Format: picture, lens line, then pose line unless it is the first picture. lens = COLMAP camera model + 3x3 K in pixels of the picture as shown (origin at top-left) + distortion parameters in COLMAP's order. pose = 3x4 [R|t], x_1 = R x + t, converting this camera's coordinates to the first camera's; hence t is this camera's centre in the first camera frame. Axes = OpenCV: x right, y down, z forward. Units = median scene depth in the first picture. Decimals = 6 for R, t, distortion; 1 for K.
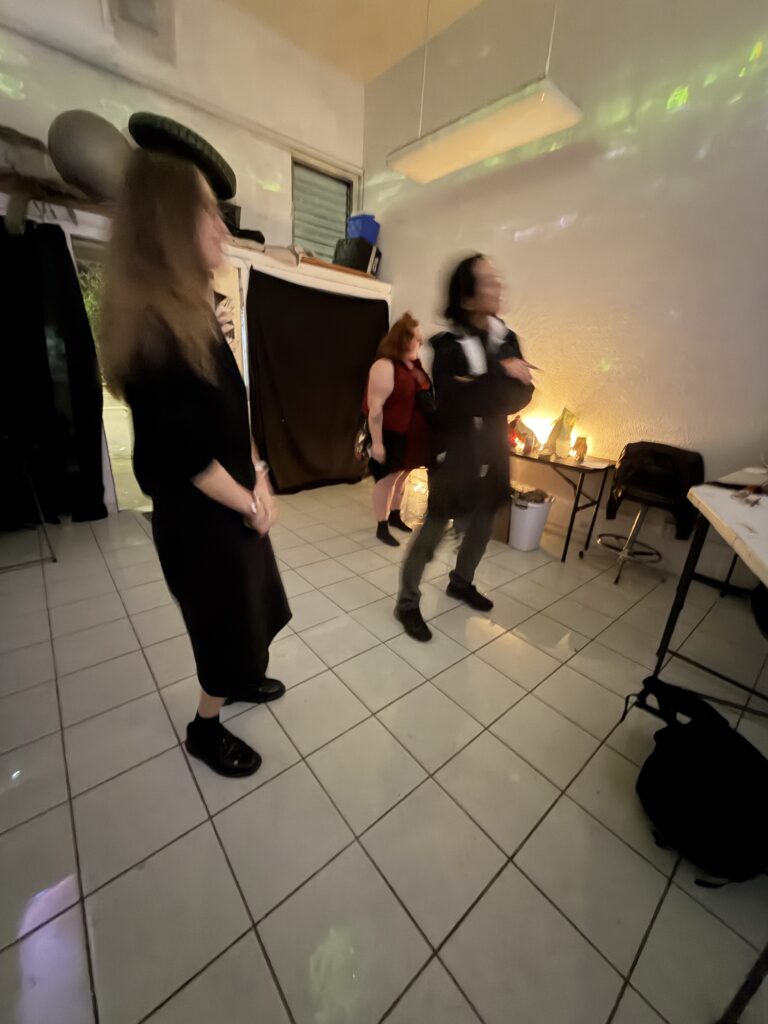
lens RADIAL K [[409.9, 0, 384.0], [0, 409.9, 512.0], [0, 0, 1]] dist [-0.000035, -0.000043]
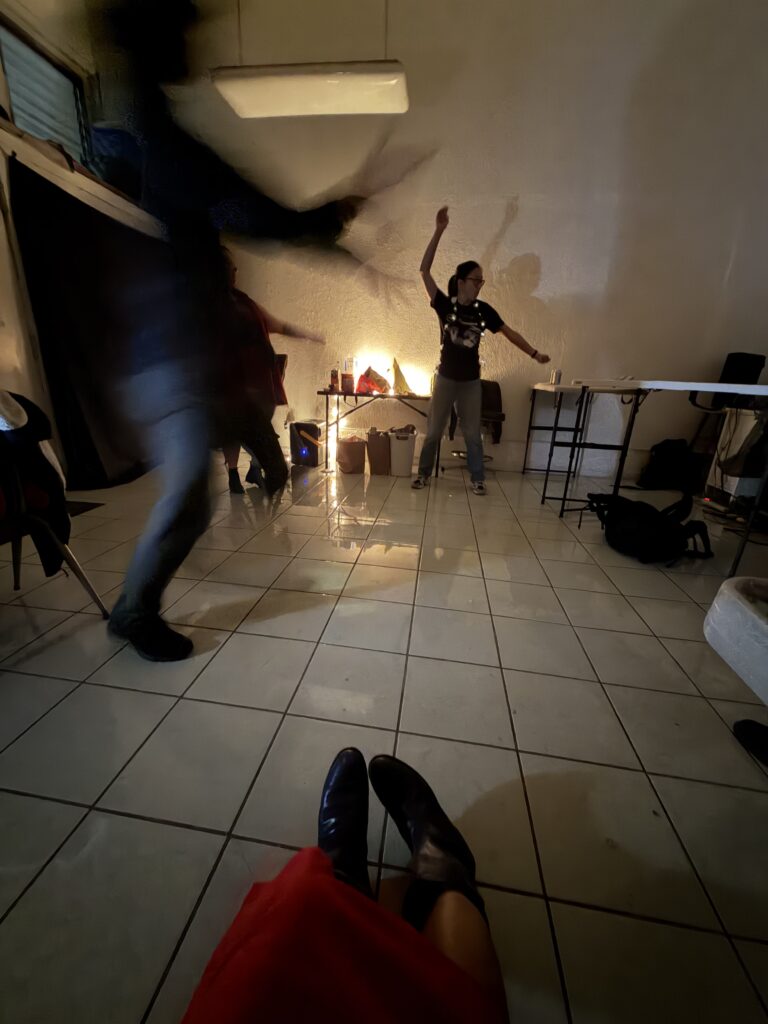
lens RADIAL K [[409.9, 0, 384.0], [0, 409.9, 512.0], [0, 0, 1]] dist [-0.000035, -0.000043]
pose [[0.746260, -0.237484, 0.621850, -0.455111], [0.219818, 0.969706, 0.106535, 0.051963], [-0.628312, 0.057191, 0.775857, 0.109713]]
